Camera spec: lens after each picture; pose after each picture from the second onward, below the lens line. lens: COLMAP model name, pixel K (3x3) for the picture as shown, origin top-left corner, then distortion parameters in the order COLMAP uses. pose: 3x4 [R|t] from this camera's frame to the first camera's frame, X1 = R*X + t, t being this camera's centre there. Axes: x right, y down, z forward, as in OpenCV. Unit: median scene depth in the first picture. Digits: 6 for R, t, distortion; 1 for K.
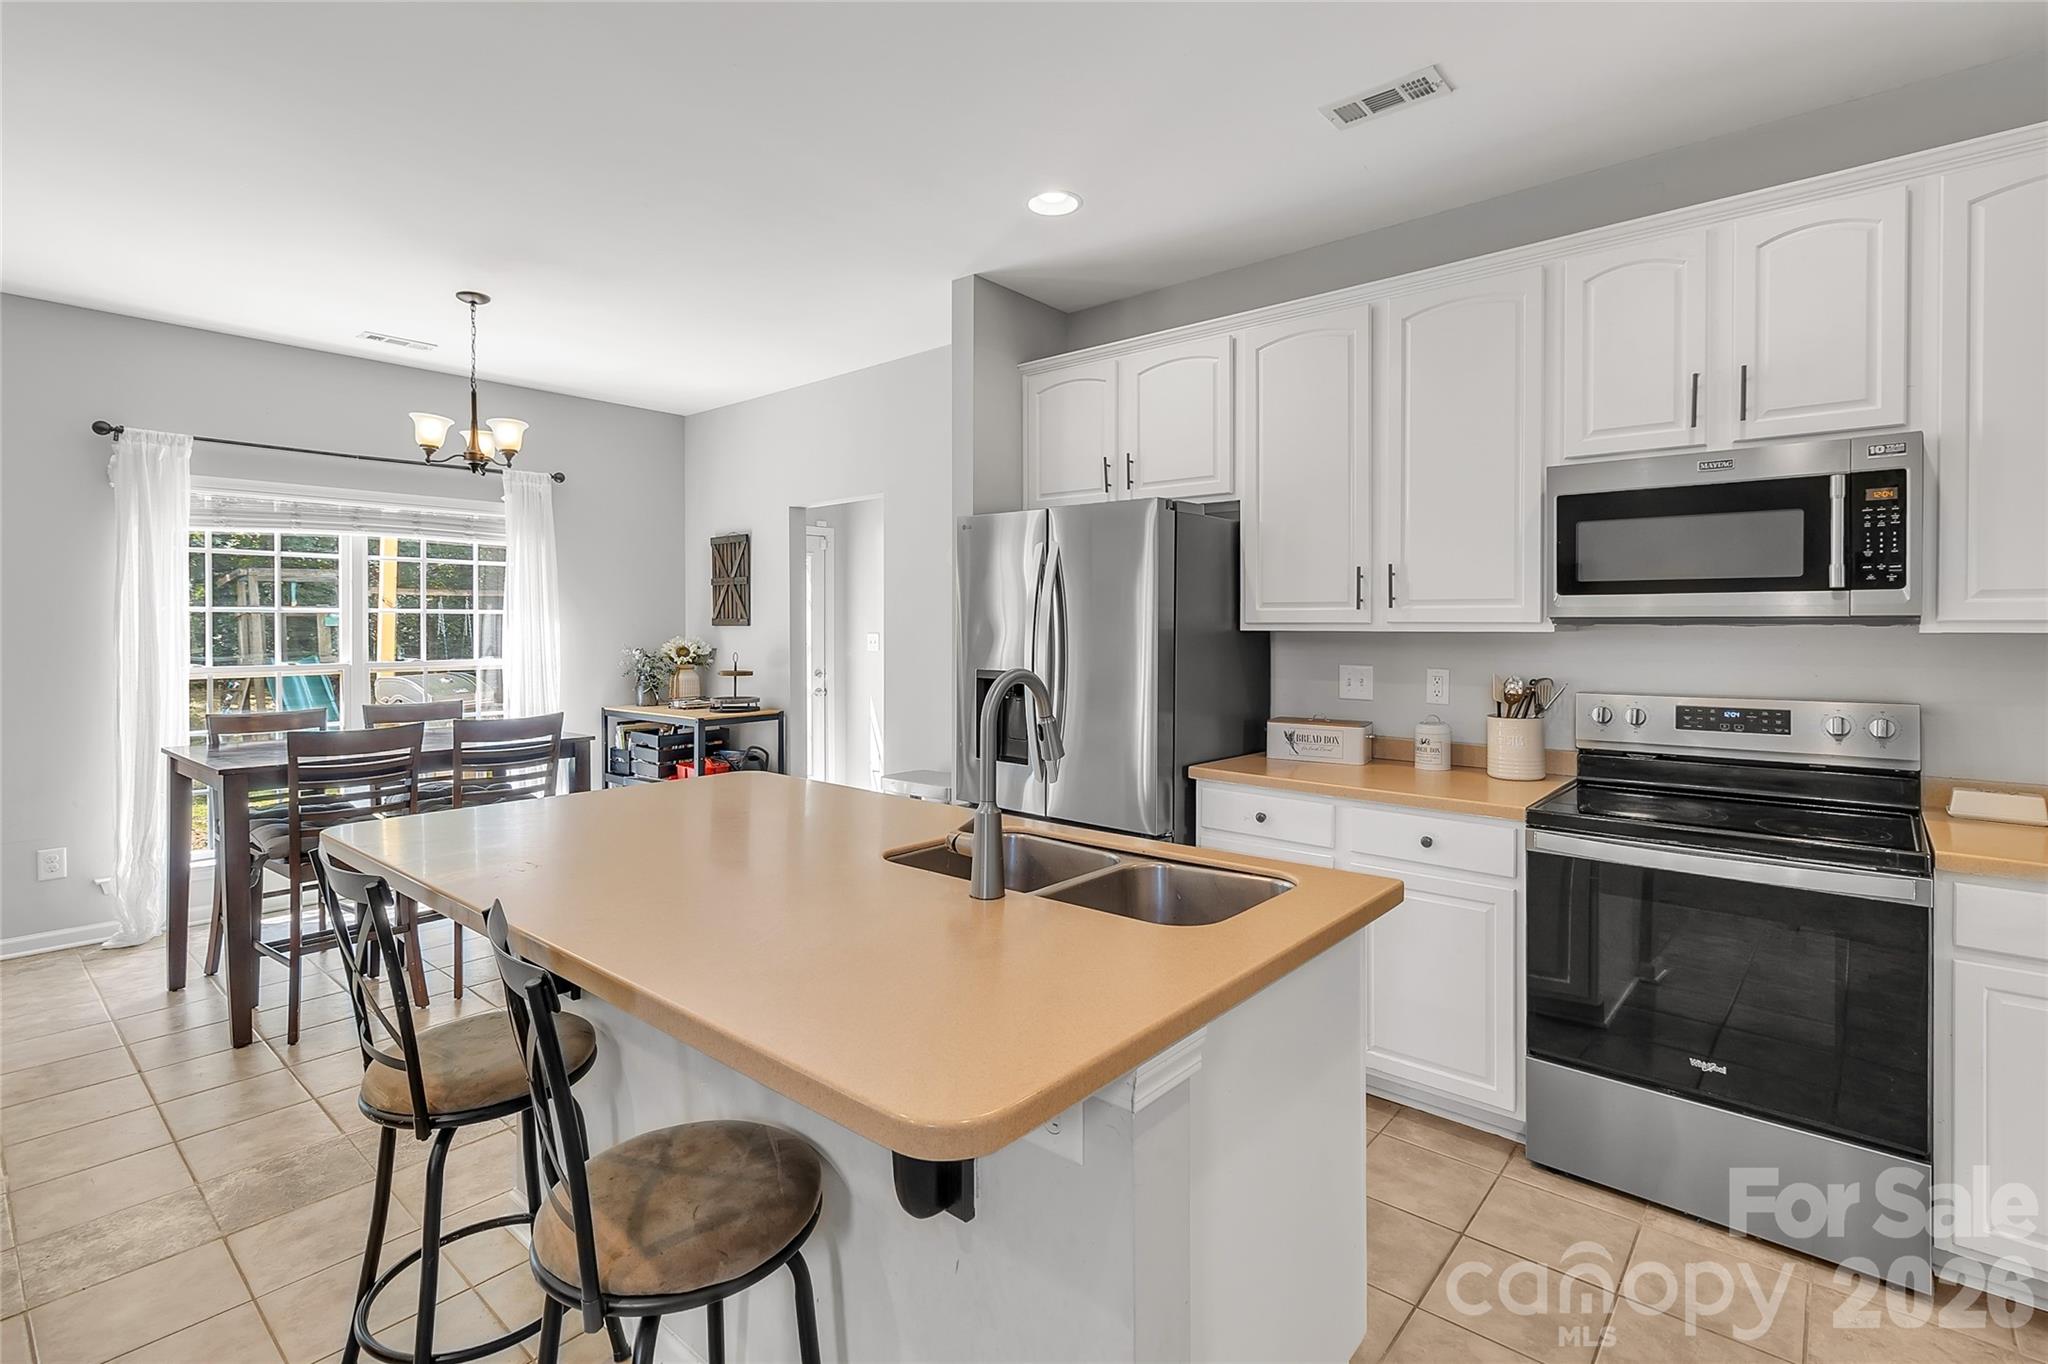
lens RADIAL K [[956.4, 0, 1037.8], [0, 956.4, 621.7], [0, 0, 1]] dist [0.001583, 0.000204]
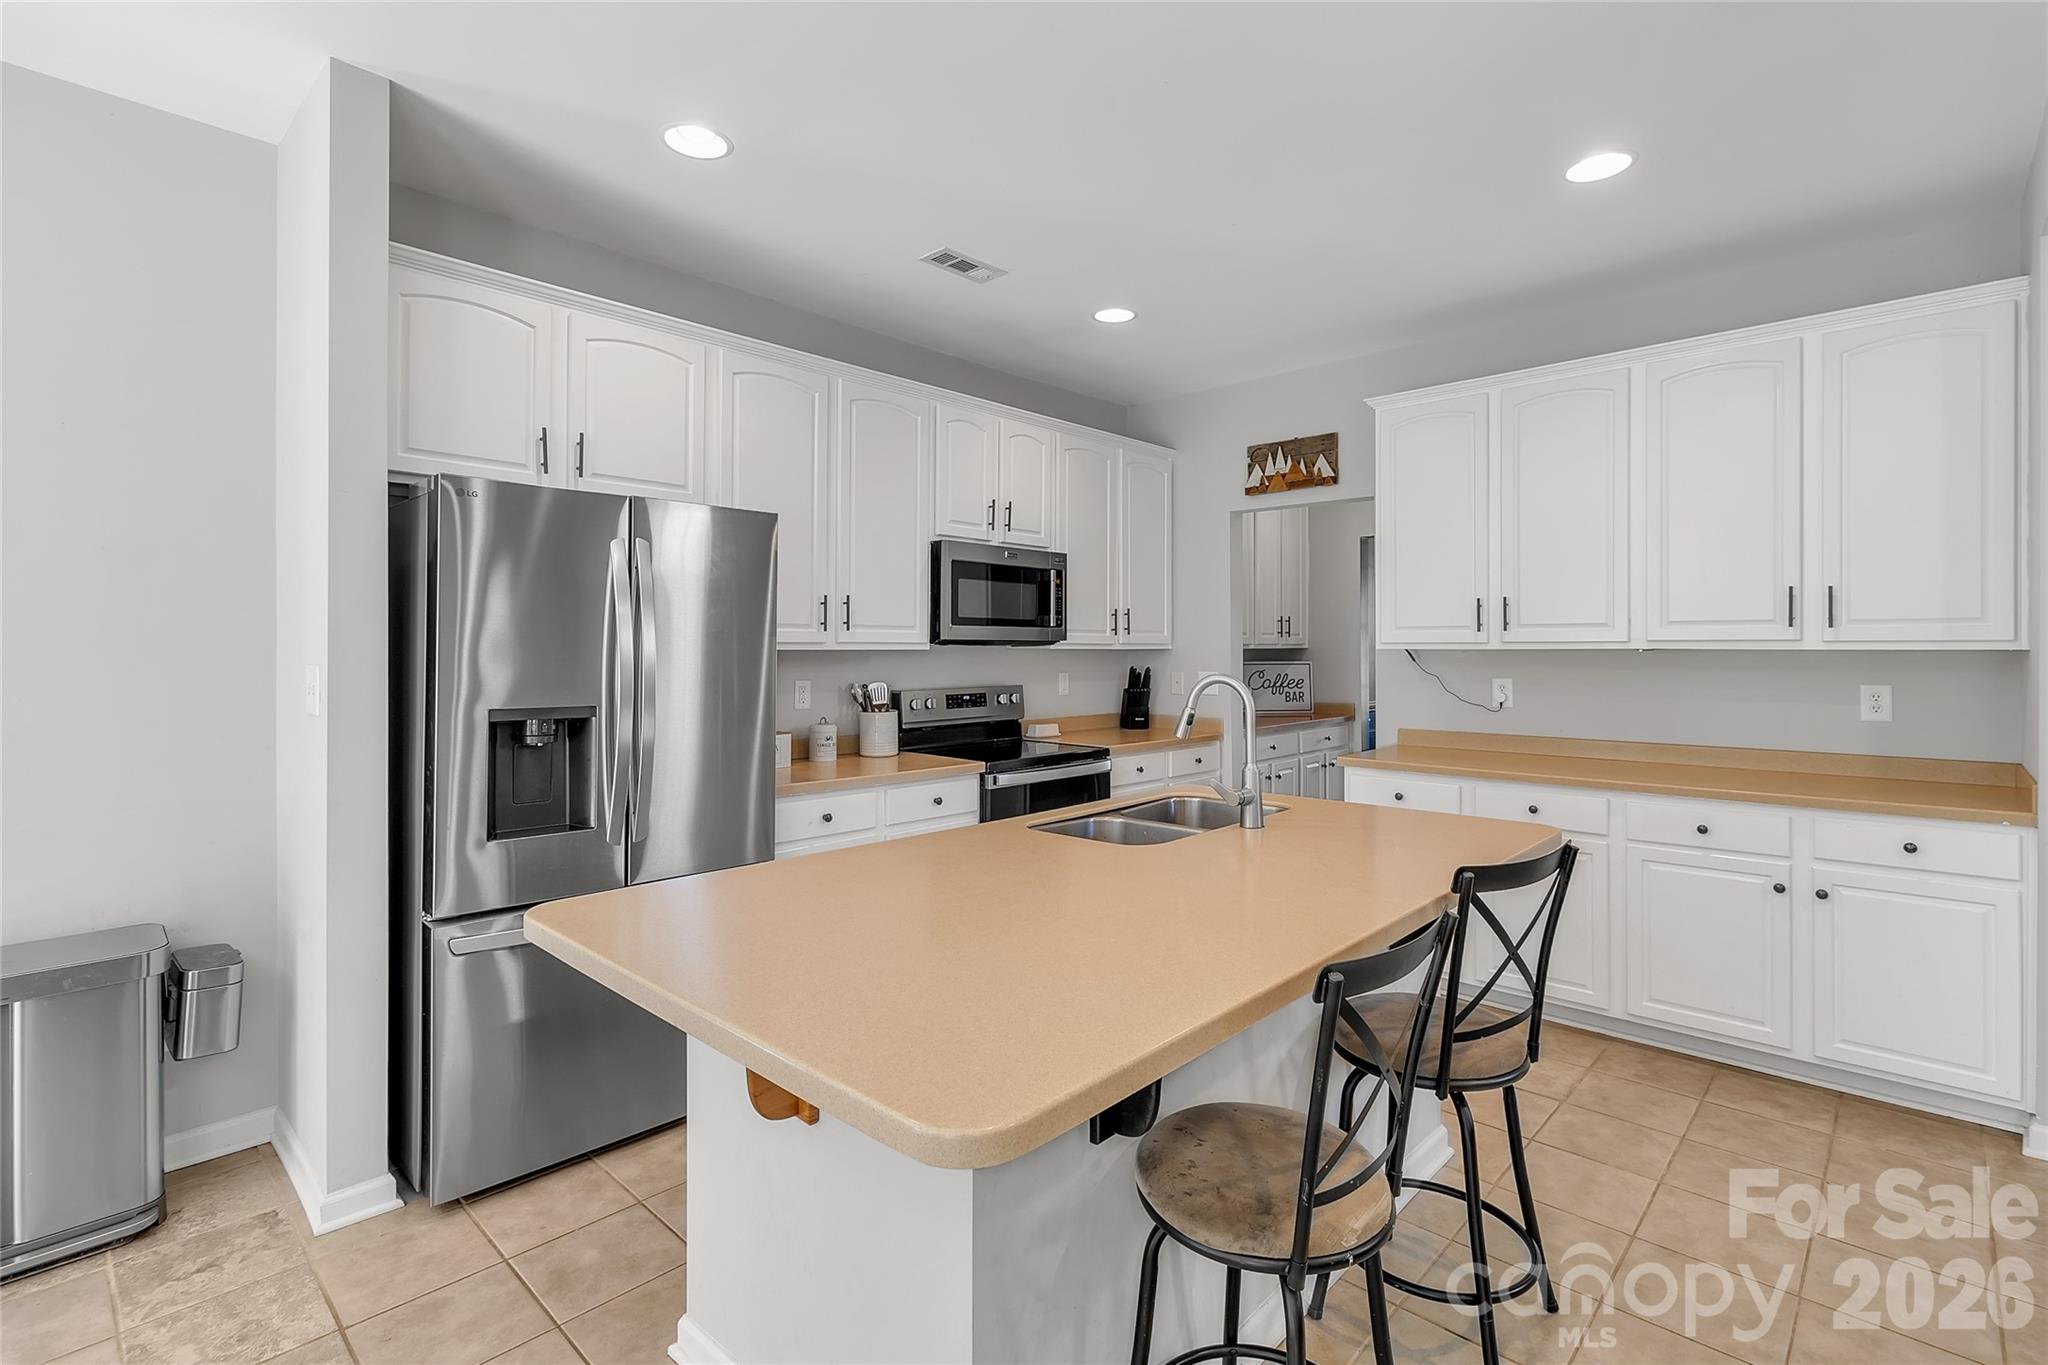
lens RADIAL K [[956.4, 0, 1037.8], [0, 956.4, 622.2], [0, 0, 1]] dist [0.001583, 0.000204]
pose [[0.046260, 0.024742, 0.998623, -0.543357], [-0.004721, 0.999687, -0.024550, 0.002497], [-0.998918, -0.003578, 0.046362, 0.446694]]
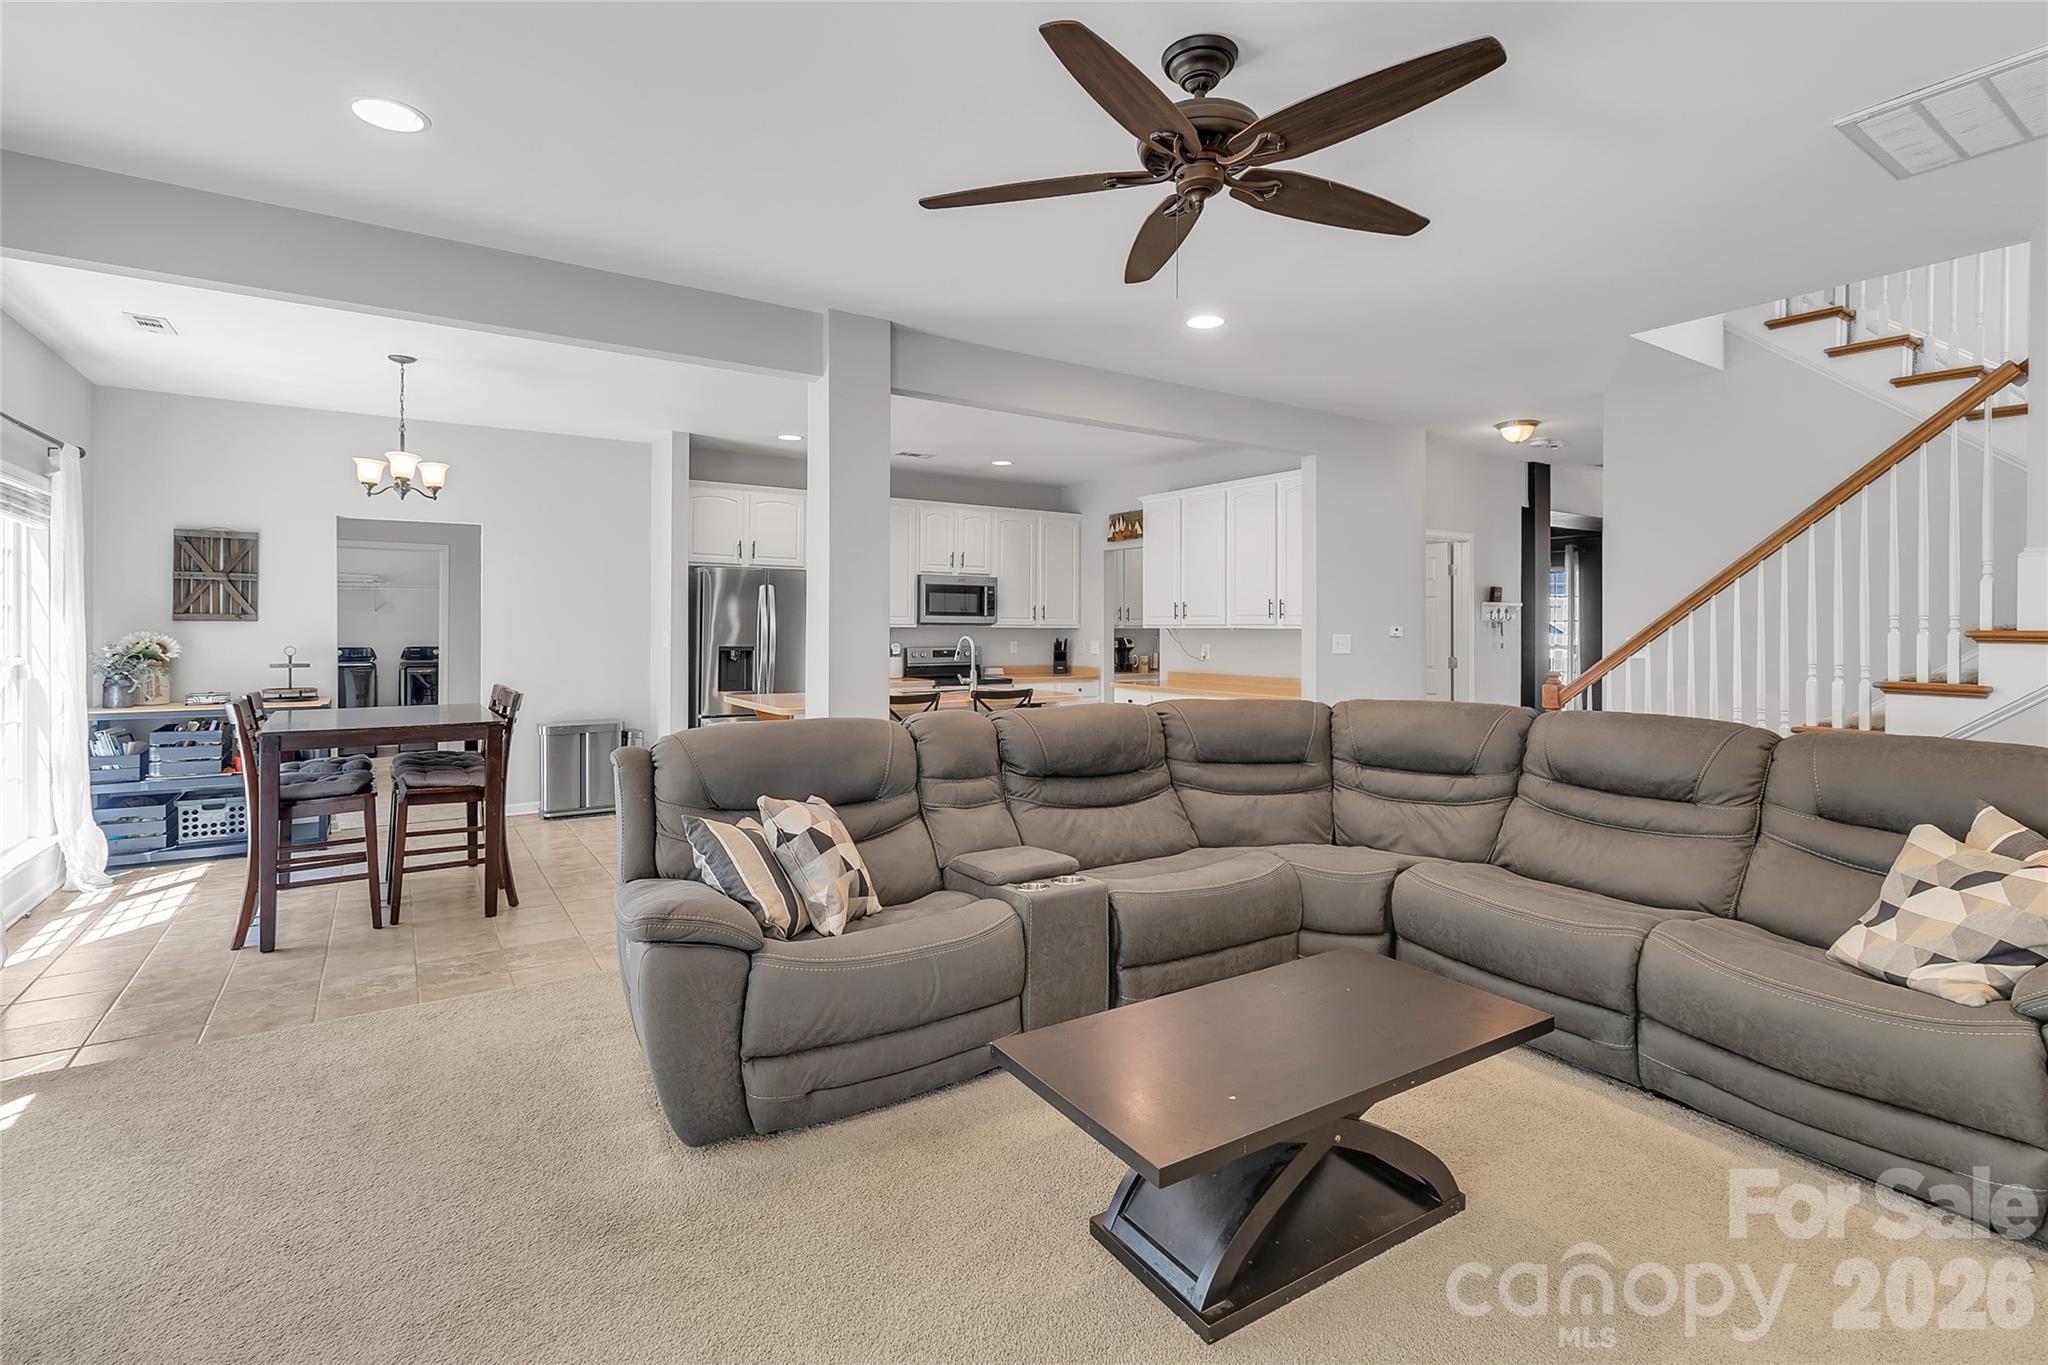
lens RADIAL K [[932.5, 0, 1017.6], [0, 932.5, 620.0], [0, 0, 1]] dist [-0.035484, 0.000121]
pose [[0.286083, 0.007966, 0.958172, -1.300095], [-0.009021, 0.999944, -0.005619, 0.001134], [-0.958162, -0.007036, 0.286138, -0.095816]]
